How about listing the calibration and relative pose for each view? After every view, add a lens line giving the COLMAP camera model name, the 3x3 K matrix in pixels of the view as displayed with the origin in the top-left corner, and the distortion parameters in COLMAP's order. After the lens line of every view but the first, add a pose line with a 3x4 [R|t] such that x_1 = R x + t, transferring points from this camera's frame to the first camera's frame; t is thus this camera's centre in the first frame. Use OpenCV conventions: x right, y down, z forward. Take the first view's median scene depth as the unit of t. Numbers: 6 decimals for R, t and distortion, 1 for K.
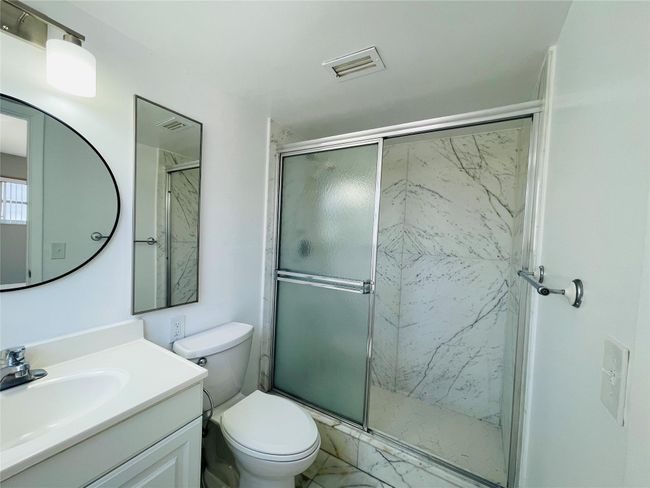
lens RADIAL K [[263.4, 0, 323.7], [0, 263.4, 244.7], [0, 0, 1]] dist [-0.004126, 0.001517]
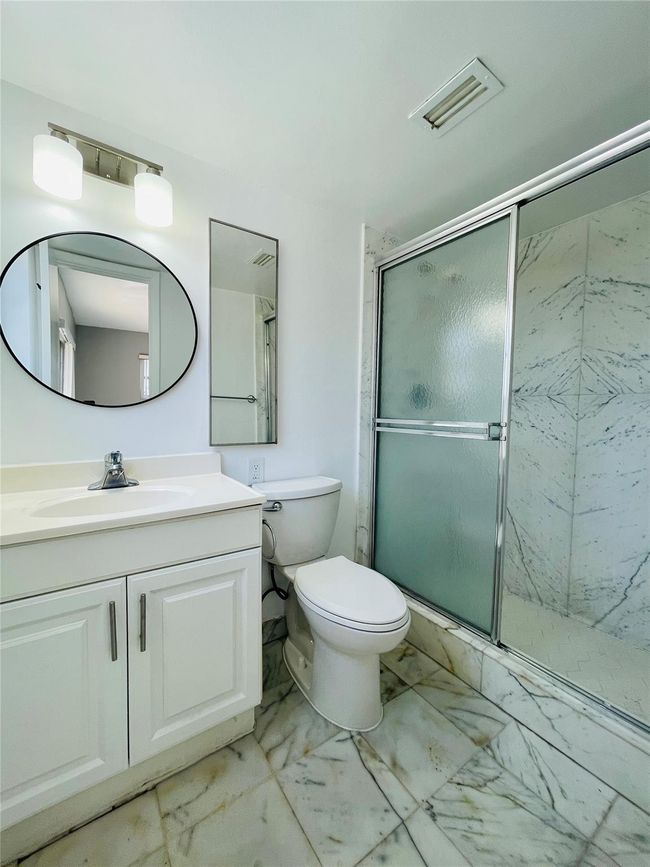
lens RADIAL K [[351.3, 0, 324.8], [0, 351.3, 425.7], [0, 0, 1]] dist [-0.002721, 0.000534]
pose [[0.908591, -0.009007, -0.417589, 0.122818], [0.009777, 0.999952, -0.000294, 0.121551], [0.417572, -0.003815, 0.908636, -0.000718]]
